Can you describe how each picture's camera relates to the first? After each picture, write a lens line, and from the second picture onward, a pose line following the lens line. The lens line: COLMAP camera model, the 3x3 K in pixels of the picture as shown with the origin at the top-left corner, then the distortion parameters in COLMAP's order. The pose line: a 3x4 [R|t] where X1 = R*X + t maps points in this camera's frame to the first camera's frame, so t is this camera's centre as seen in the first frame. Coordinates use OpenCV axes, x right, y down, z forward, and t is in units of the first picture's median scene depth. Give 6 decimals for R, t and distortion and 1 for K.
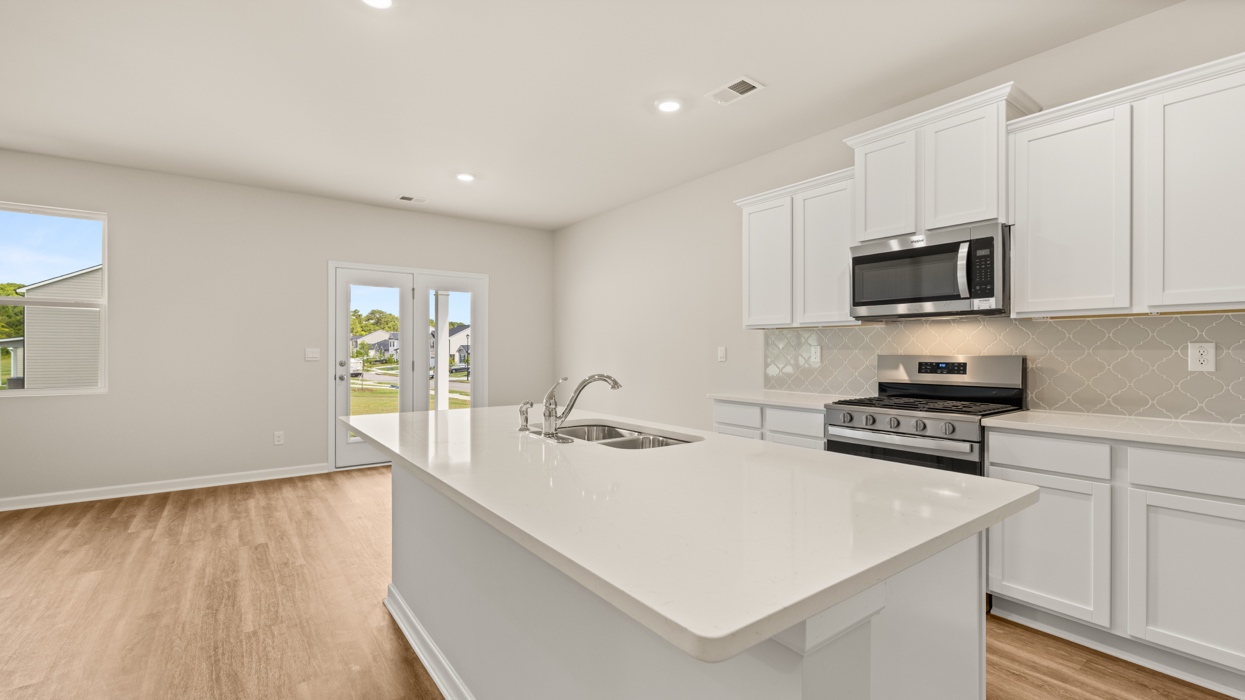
lens RADIAL K [[541.6, 0, 616.0], [0, 541.6, 347.4], [0, 0, 1]] dist [0.000644, -0.000243]
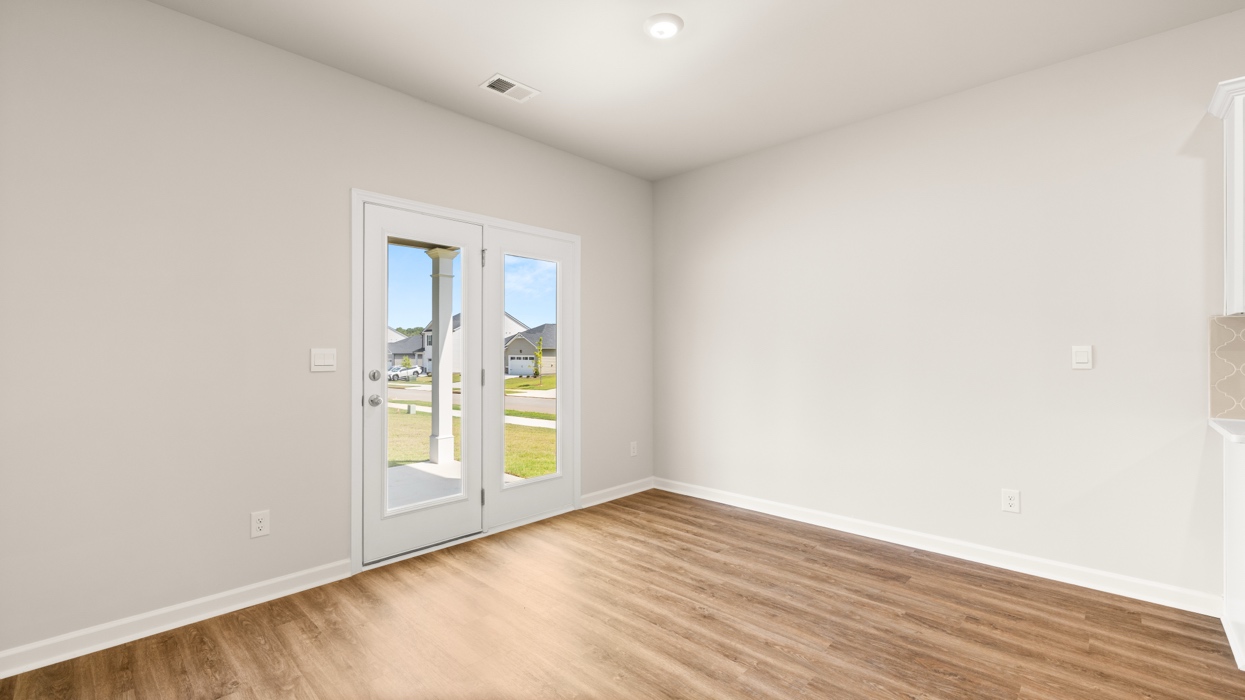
lens RADIAL K [[541.6, 0, 630.2], [0, 541.6, 347.3], [0, 0, 1]] dist [0.000644, -0.000243]
pose [[0.982775, -0.000505, 0.184805, -0.363665], [0.000380, 1.000000, 0.000709, 0.000398], [-0.184805, -0.000626, 0.982775, 0.420085]]
